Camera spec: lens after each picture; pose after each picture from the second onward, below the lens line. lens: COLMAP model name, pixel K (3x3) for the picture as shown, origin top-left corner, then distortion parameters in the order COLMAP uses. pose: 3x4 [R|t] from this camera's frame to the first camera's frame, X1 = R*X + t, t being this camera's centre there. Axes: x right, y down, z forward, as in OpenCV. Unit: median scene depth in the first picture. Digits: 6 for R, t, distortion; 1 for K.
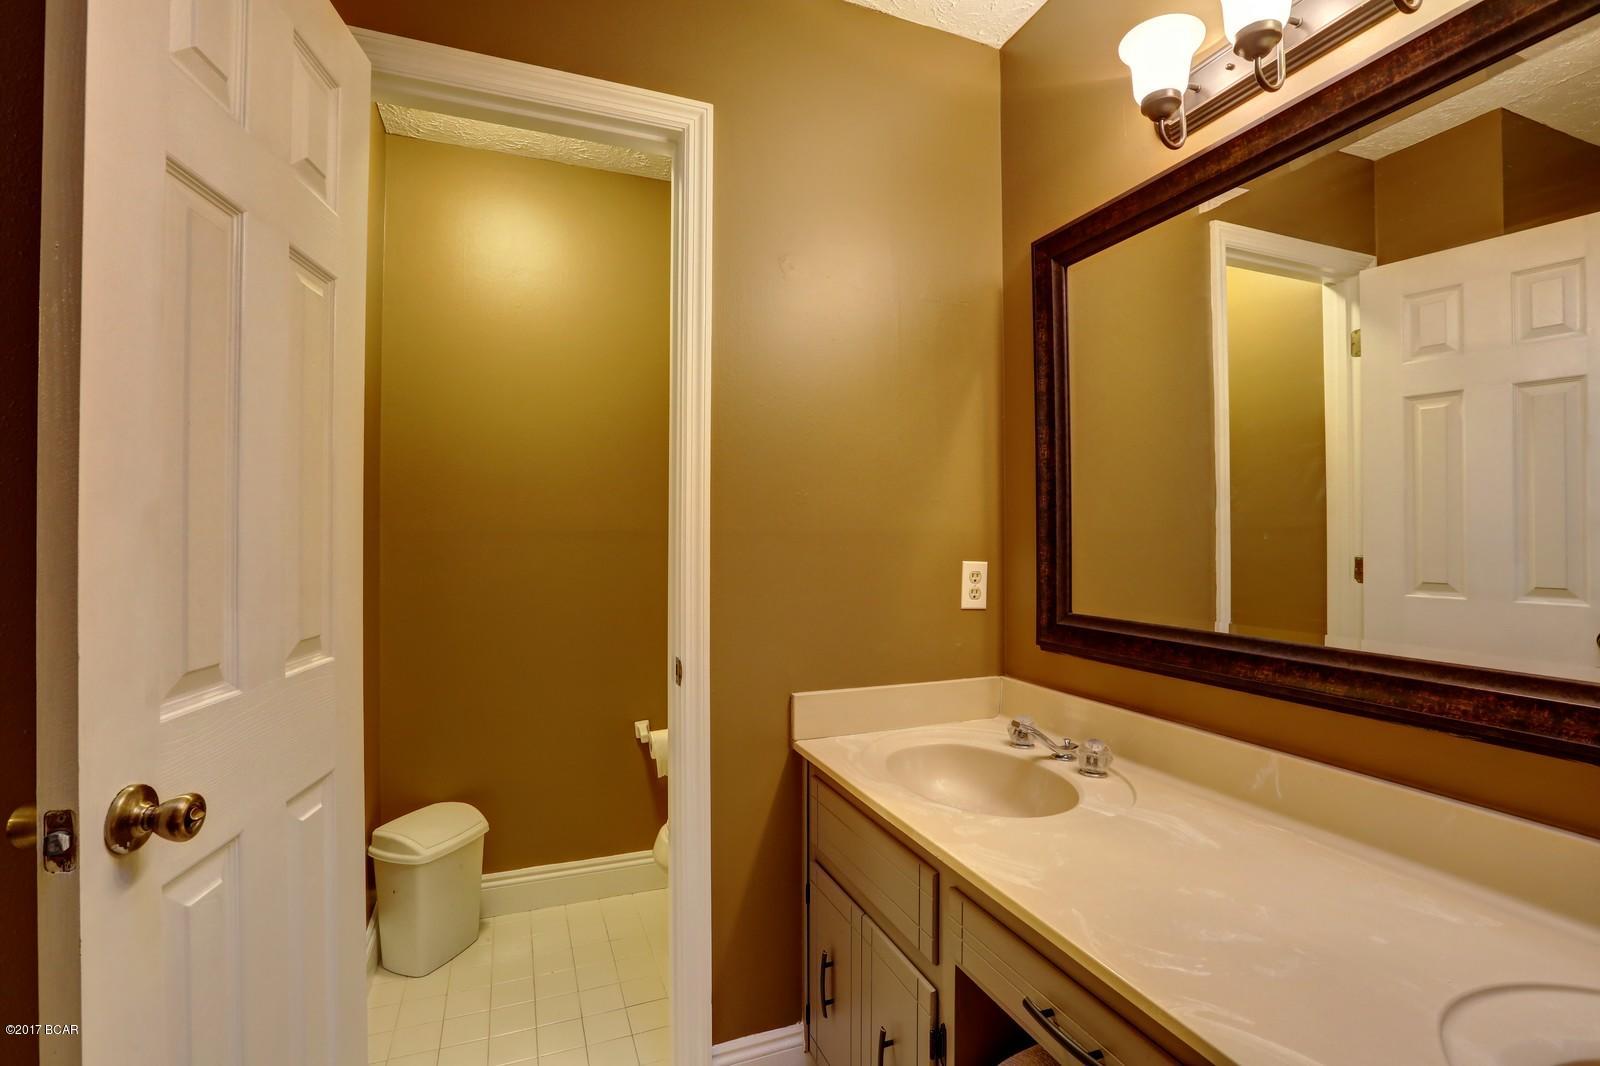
lens RADIAL K [[735.3, 0, 802.3], [0, 735.3, 531.0], [0, 0, 1]] dist [-0.026218, 0.003901]
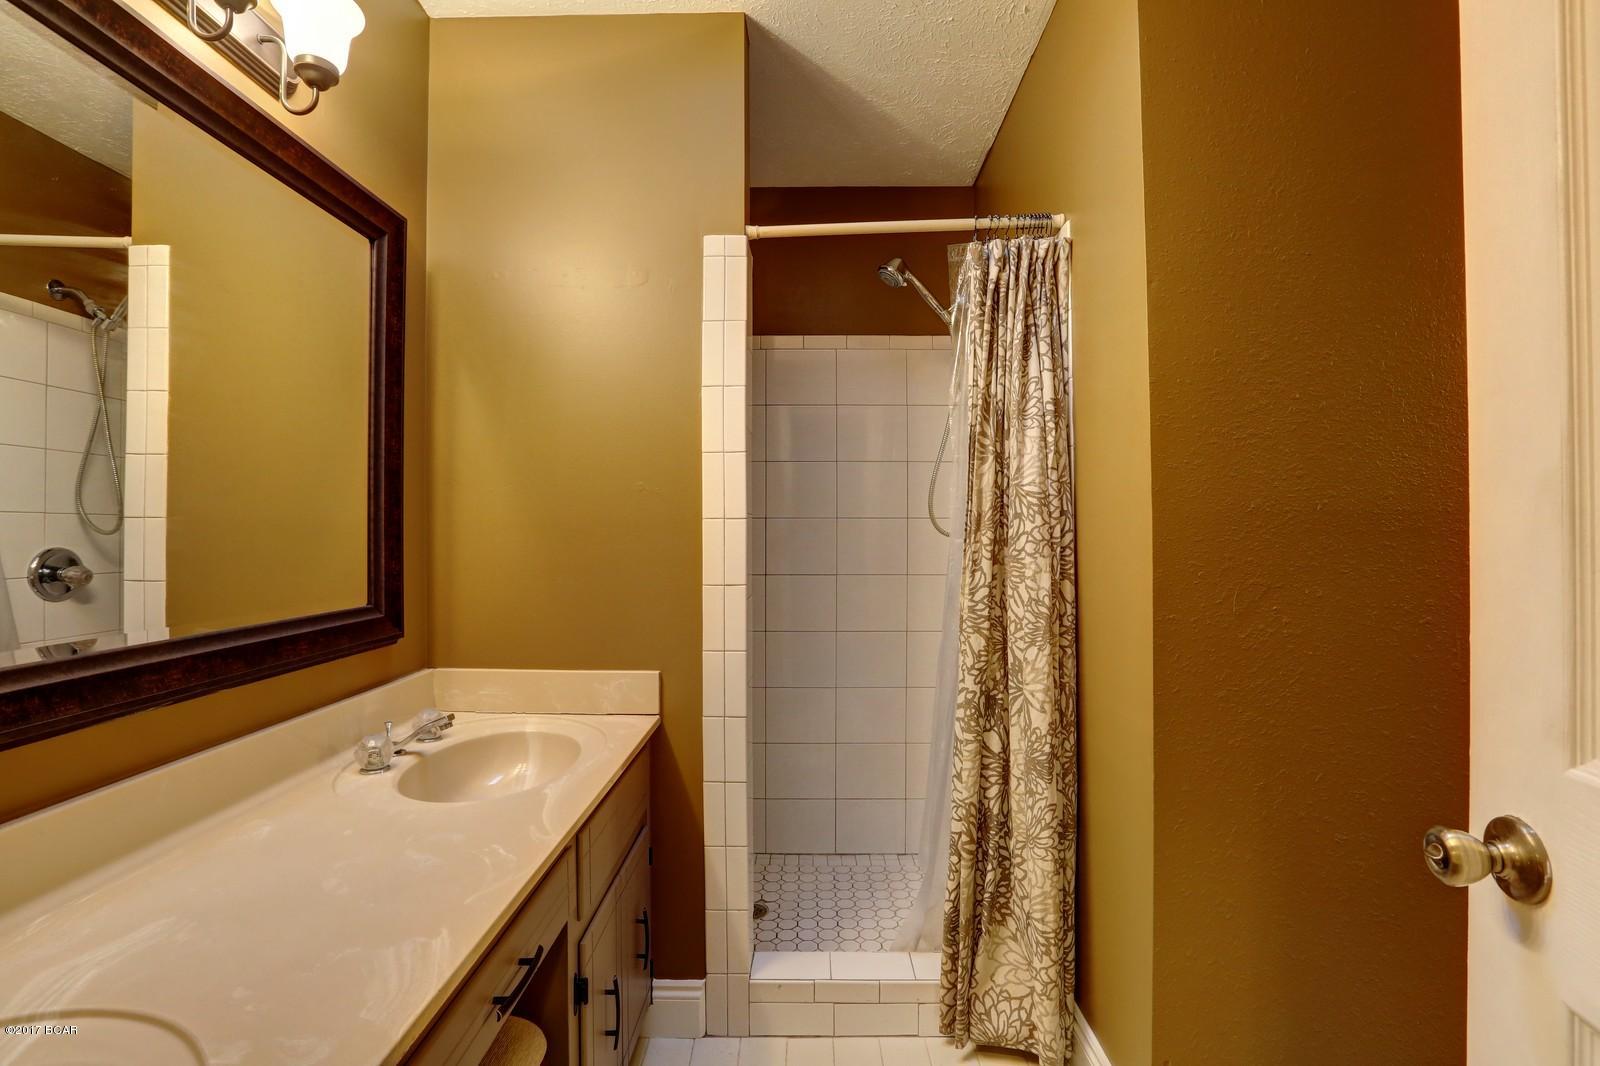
lens RADIAL K [[735.3, 0, 800.7], [0, 735.3, 528.8], [0, 0, 1]] dist [-0.026218, 0.003901]
pose [[-0.928704, 0.001886, 0.370817, -0.342102], [-0.001813, 0.999952, -0.009627, 0.022185], [-0.370817, -0.009612, -0.928656, 1.461218]]
